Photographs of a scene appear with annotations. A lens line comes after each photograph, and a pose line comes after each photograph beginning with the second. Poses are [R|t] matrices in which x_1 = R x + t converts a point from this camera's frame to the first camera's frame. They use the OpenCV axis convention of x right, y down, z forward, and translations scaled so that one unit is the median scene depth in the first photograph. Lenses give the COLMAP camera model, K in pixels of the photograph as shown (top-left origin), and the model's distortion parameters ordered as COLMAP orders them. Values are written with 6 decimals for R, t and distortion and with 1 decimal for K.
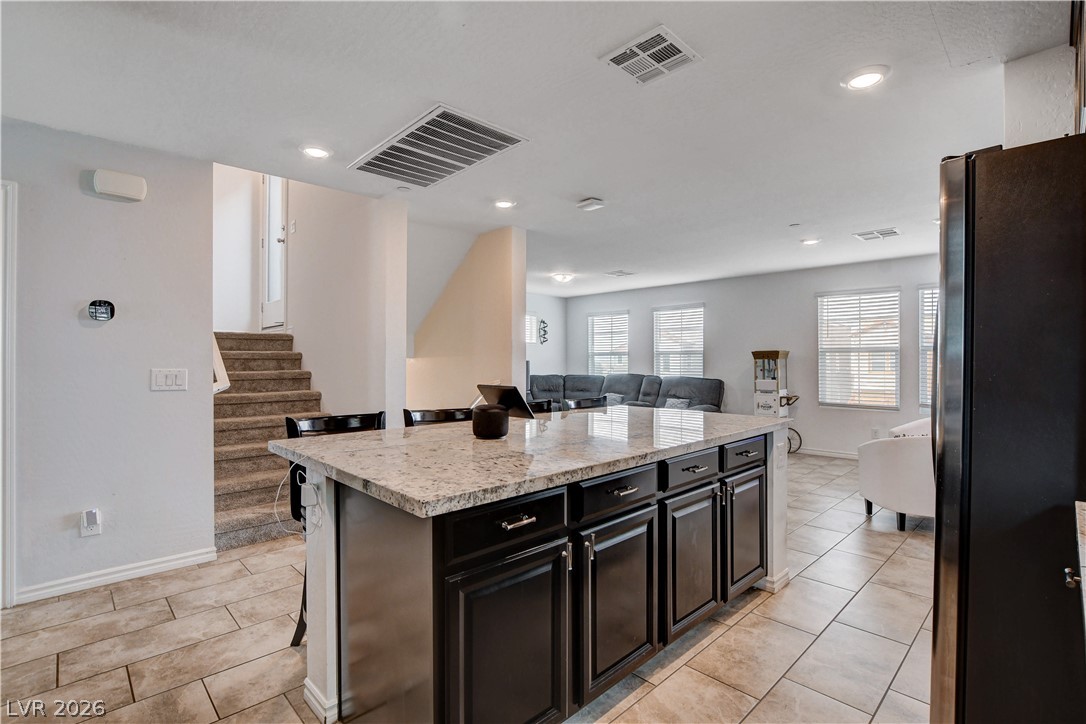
lens RADIAL K [[506.8, 0, 543.0], [0, 506.8, 362.0], [0, 0, 1]] dist [-0.009383, -0.000352]
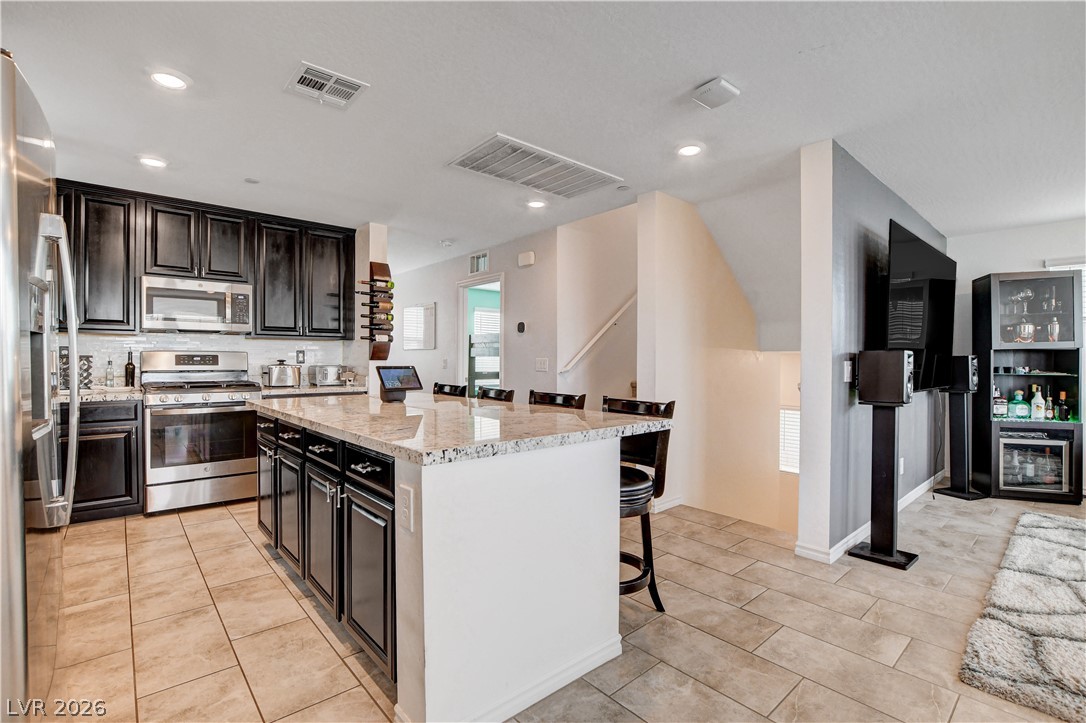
lens RADIAL K [[492.8, 0, 543.0], [0, 492.8, 361.5], [0, 0, 1]] dist [-0.011674, -0.000491]
pose [[-0.043632, 0.003863, -0.999040, 0.946331], [-0.005479, 0.999977, 0.004106, 0.019759], [0.999033, 0.005653, -0.043610, 1.104894]]
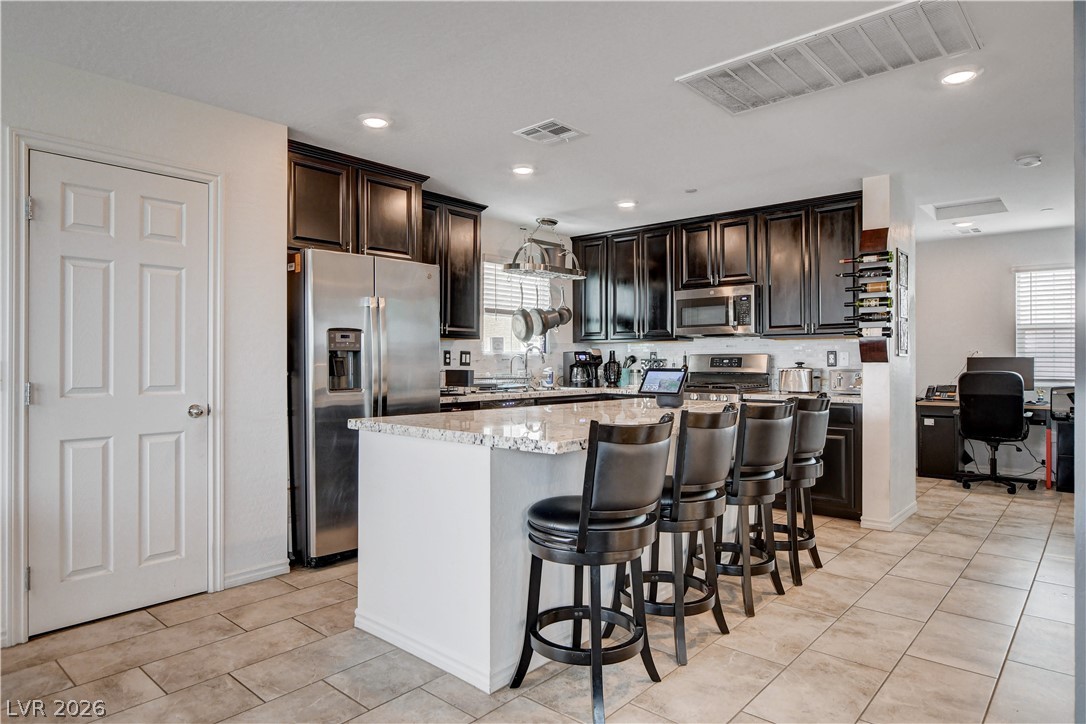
lens RADIAL K [[638.4, 0, 539.3], [0, 638.4, 357.1], [0, 0, 1]] dist [-0.002689, 0.000113]
pose [[-0.996881, -0.000050, -0.078913, 0.273094], [0.000280, 0.999991, -0.004175, 0.018208], [0.078913, -0.004184, -0.996873, 1.959600]]
